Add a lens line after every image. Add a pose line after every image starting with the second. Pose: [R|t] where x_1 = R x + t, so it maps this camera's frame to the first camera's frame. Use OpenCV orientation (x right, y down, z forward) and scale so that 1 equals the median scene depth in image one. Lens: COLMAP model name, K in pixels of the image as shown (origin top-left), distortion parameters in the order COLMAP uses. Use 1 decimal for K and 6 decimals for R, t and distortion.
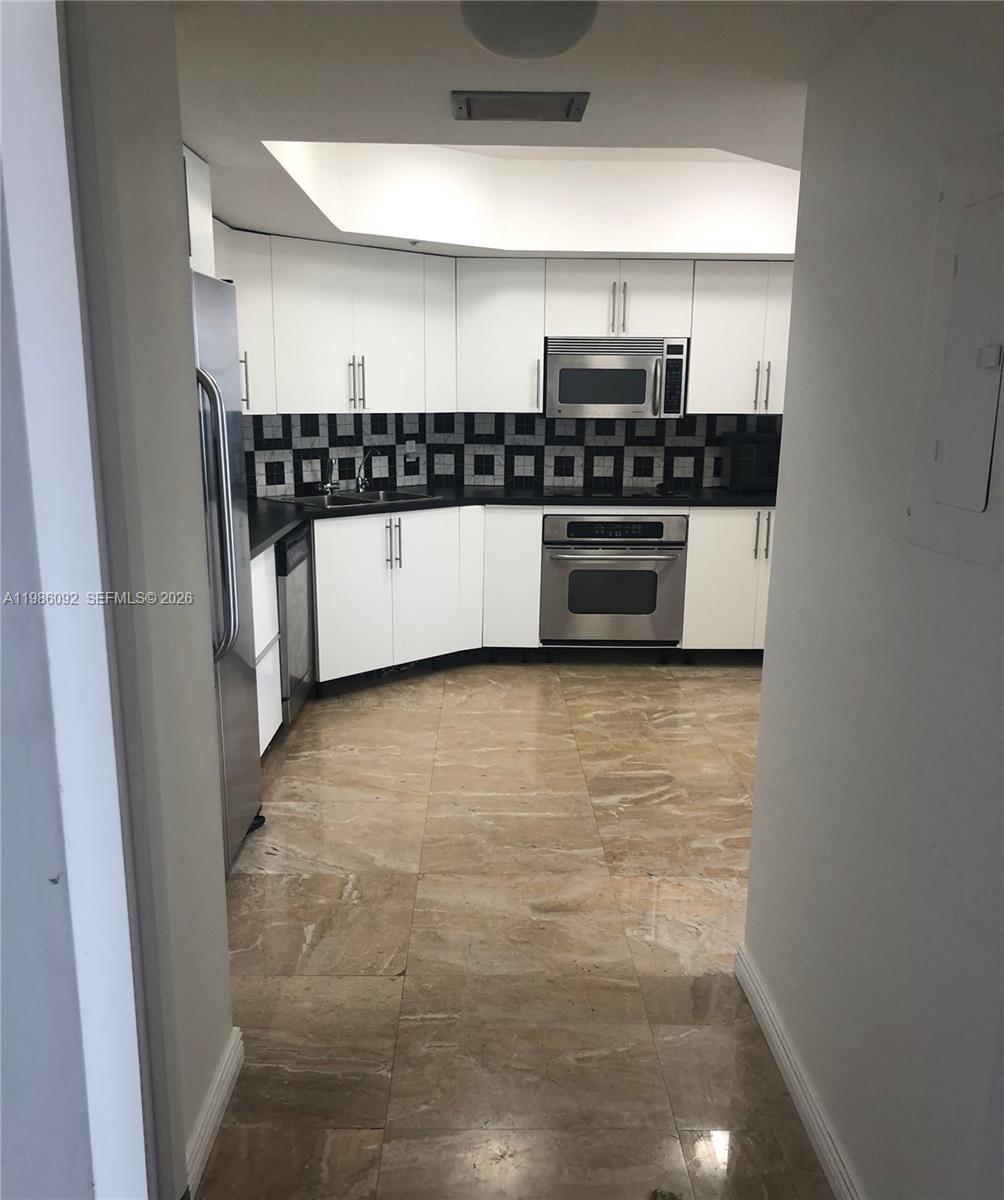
lens RADIAL K [[1093.3, 0, 502.4], [0, 1093.3, 651.7], [0, 0, 1]] dist [0.112134, -0.004700]
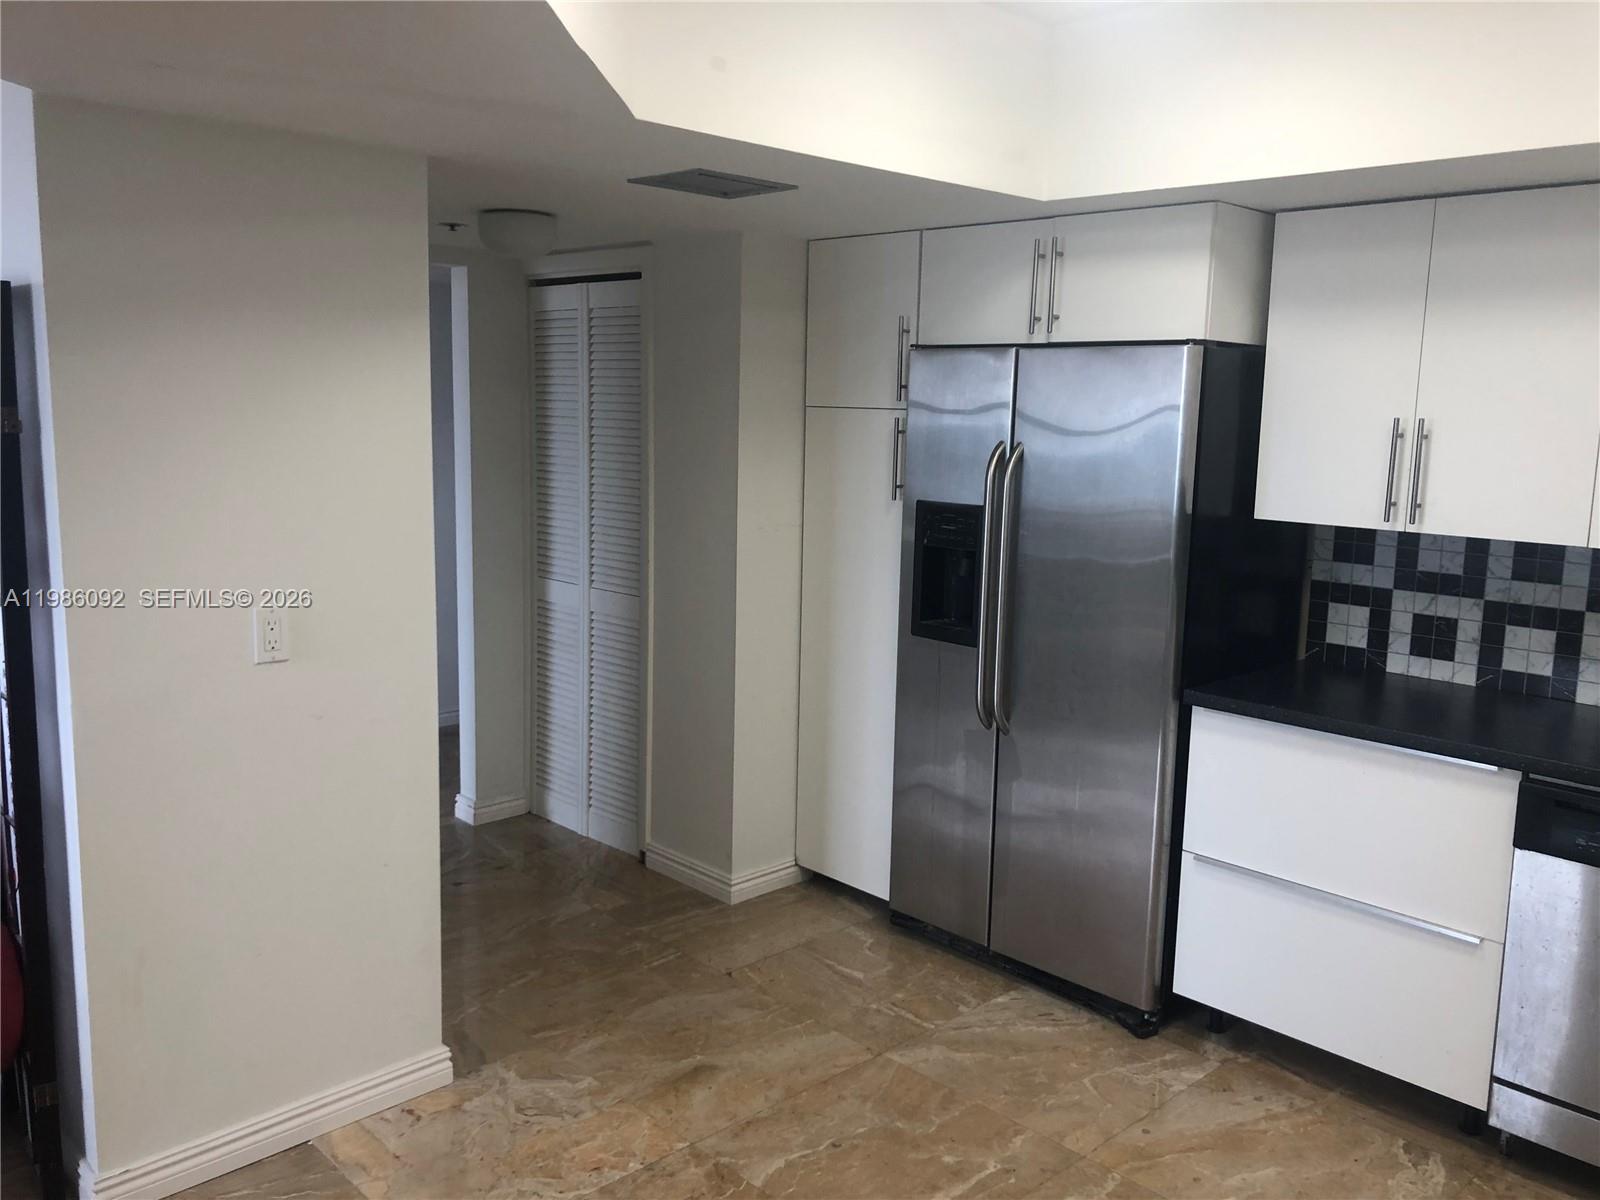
lens RADIAL K [[1298.3, 0, 810.0], [0, 1298.3, 595.0], [0, 0, 1]] dist [0.010858, -0.000098]
pose [[-0.730469, 0.069825, -0.679367, 0.375311], [-0.192870, 0.933176, 0.303288, -0.249621], [0.655146, 0.352572, -0.668189, 0.958457]]
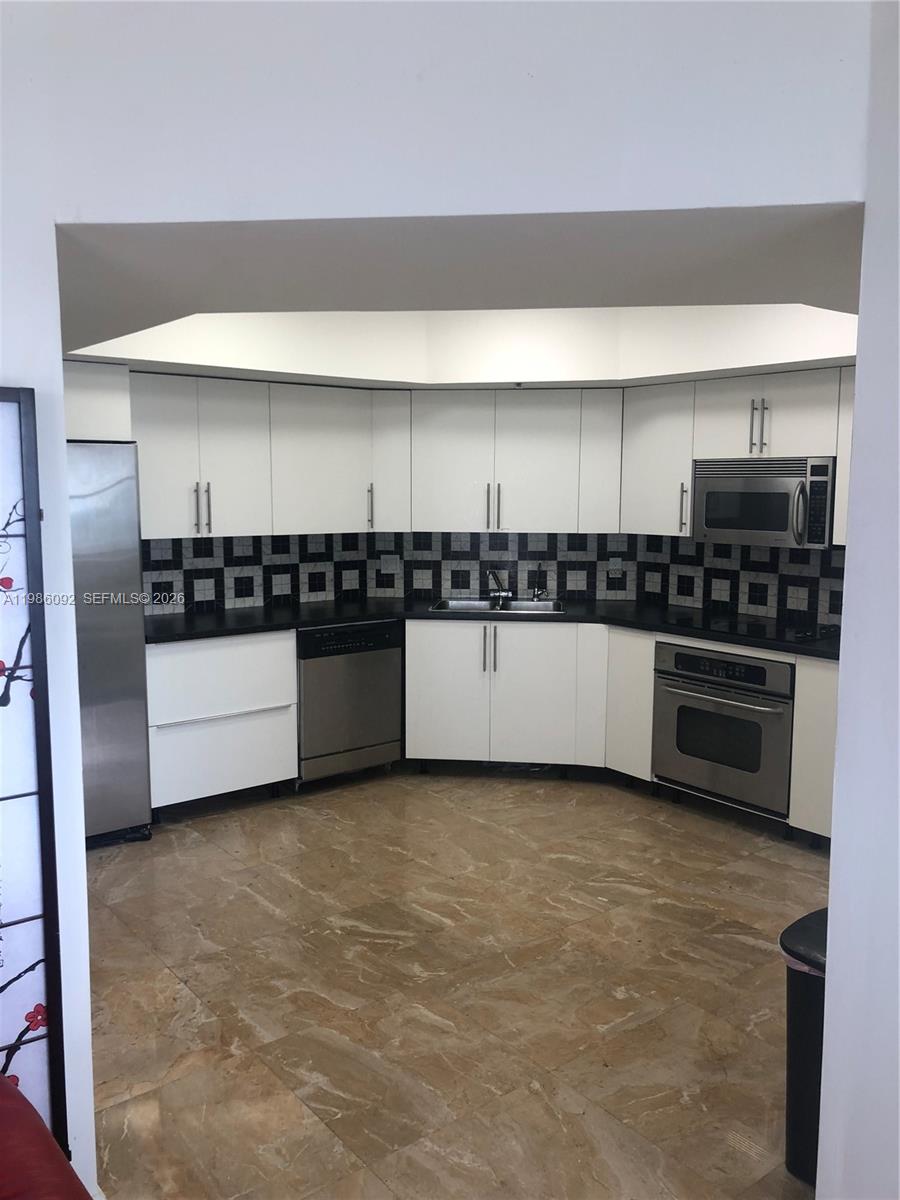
lens RADIAL K [[973.7, 0, 450.0], [0, 973.7, 600.0], [0, 0, 1]] dist [0.010858, -0.000098]
pose [[0.608318, 0.087339, -0.788873, 0.635895], [-0.185082, 0.982135, -0.033985, -0.107132], [0.771812, 0.166680, 0.613616, 0.371421]]
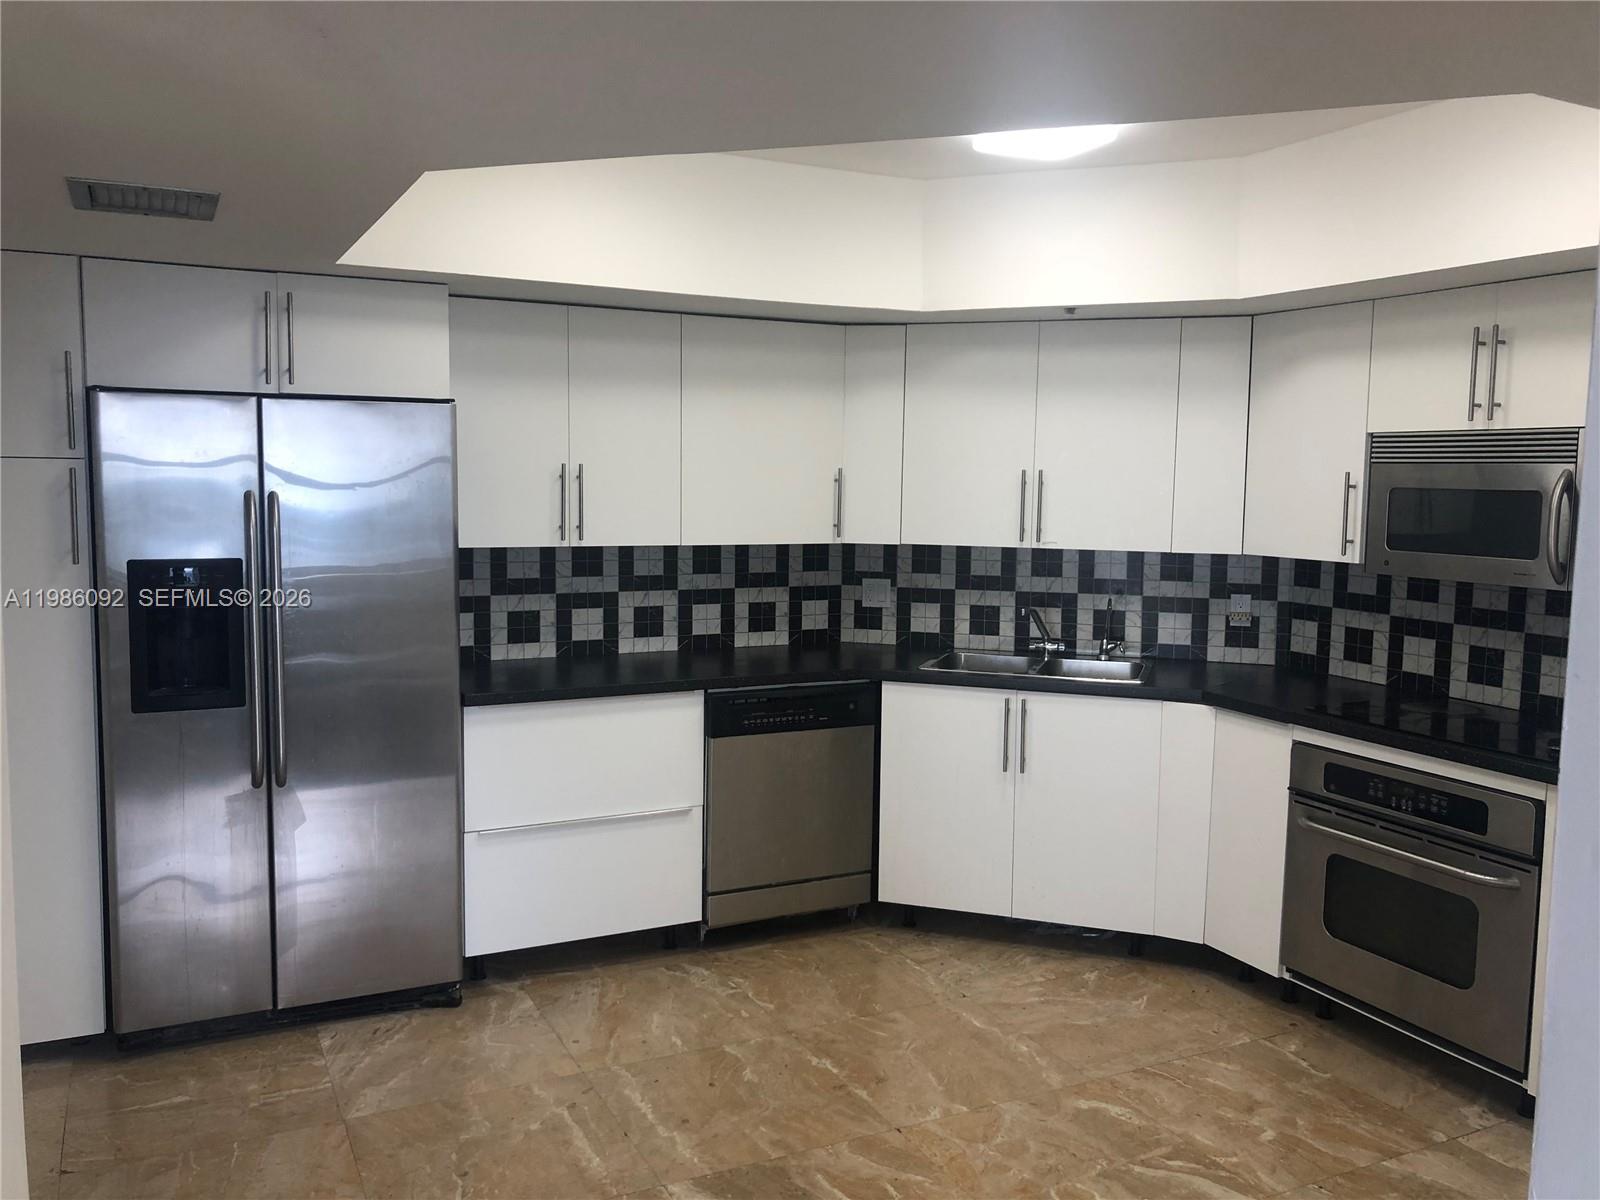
lens RADIAL K [[1310.5, 0, 806.1], [0, 1310.5, 591.2], [0, 0, 1]] dist [0.009712, 0.010913]
pose [[0.431651, 0.078965, -0.898578, 0.564564], [-0.223811, 0.974387, -0.021886, -0.139855], [0.873834, 0.210558, 0.438268, 0.517856]]
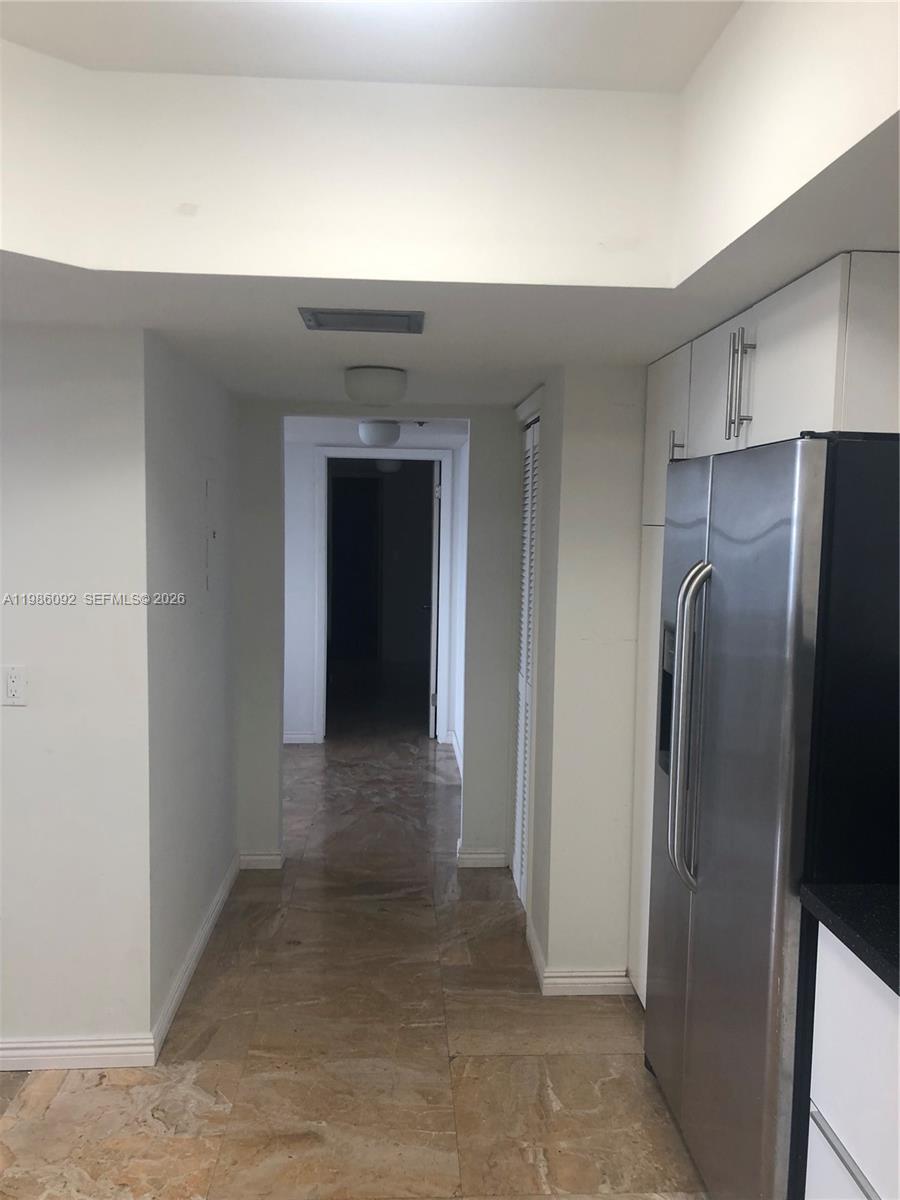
lens RADIAL K [[982.9, 0, 456.1], [0, 982.9, 603.9], [0, 0, 1]] dist [0.009712, 0.010913]
pose [[-0.998649, -0.029314, -0.042911, -0.020119], [-0.041490, 0.946950, 0.318692, -0.260378], [0.031292, 0.320042, -0.946886, 0.980777]]
